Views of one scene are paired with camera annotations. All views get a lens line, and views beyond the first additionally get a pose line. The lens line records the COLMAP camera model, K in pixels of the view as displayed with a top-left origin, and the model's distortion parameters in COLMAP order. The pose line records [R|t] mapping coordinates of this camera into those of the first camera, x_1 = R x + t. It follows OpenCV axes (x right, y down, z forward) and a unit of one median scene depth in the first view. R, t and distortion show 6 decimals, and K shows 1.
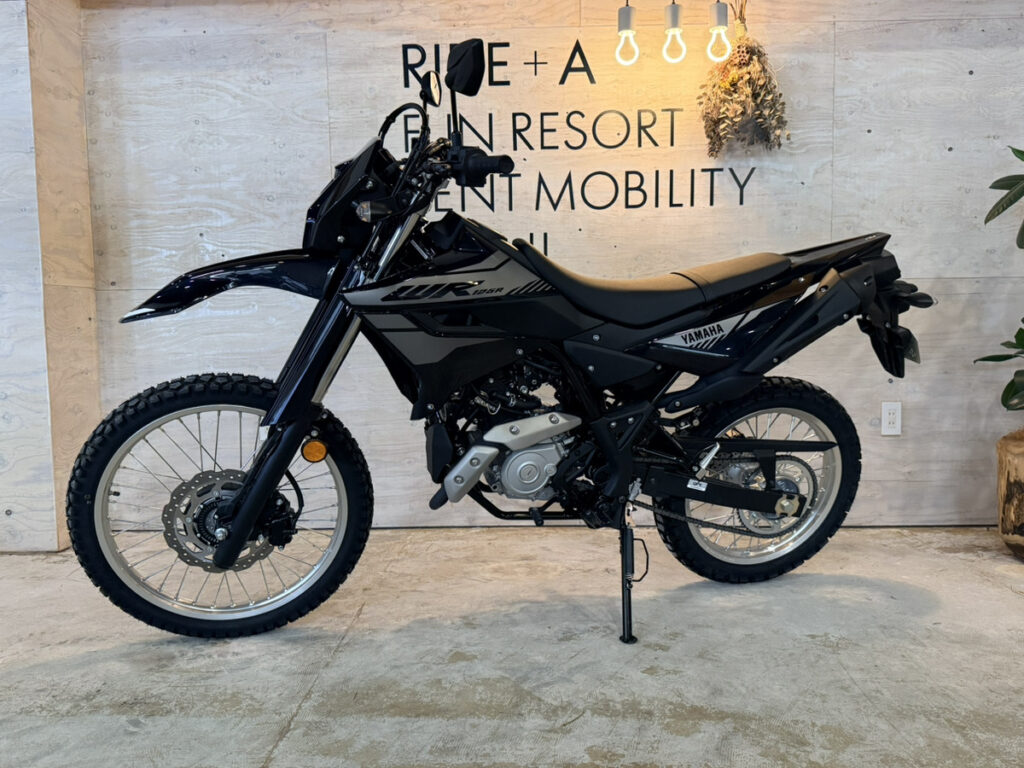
lens RADIAL K [[799.6, 0, 512.0], [0, 799.6, 384.0], [0, 0, 1]] dist [0.122883, -0.176880]
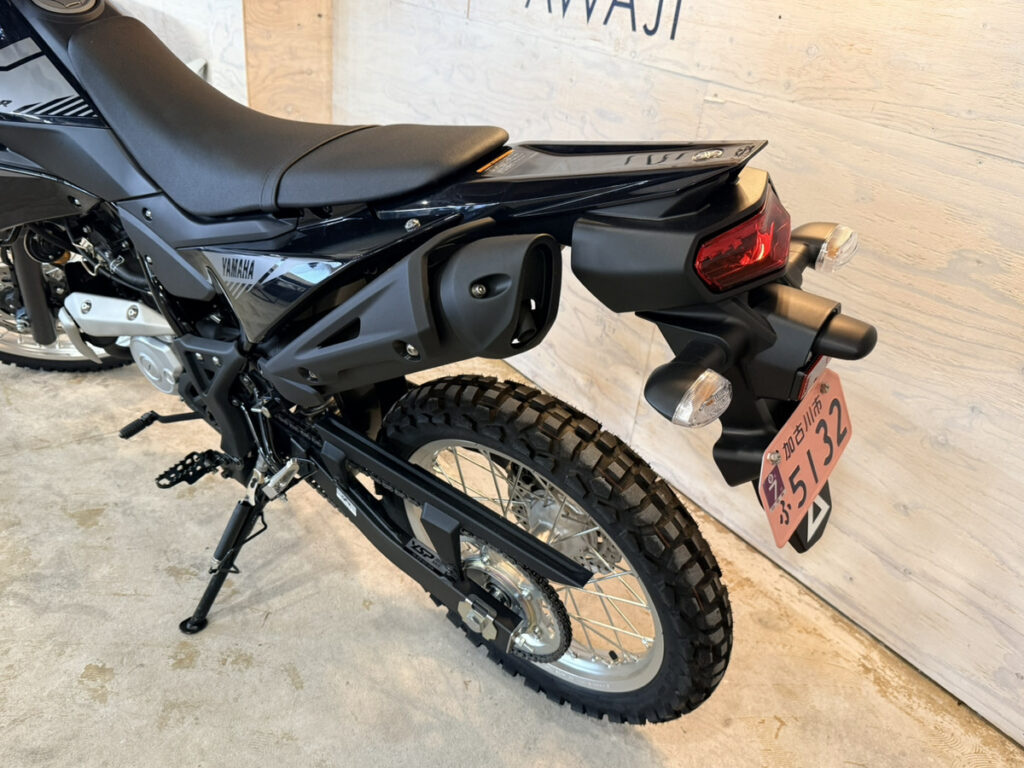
lens RADIAL K [[823.3, 0, 512.0], [0, 823.3, 384.0], [0, 0, 1]] dist [0.007846, -0.001081]
pose [[0.596641, 0.452277, -0.662922, 0.494132], [-0.170183, 0.878581, 0.446243, -0.181204], [0.784256, -0.153429, 0.601167, 0.553438]]
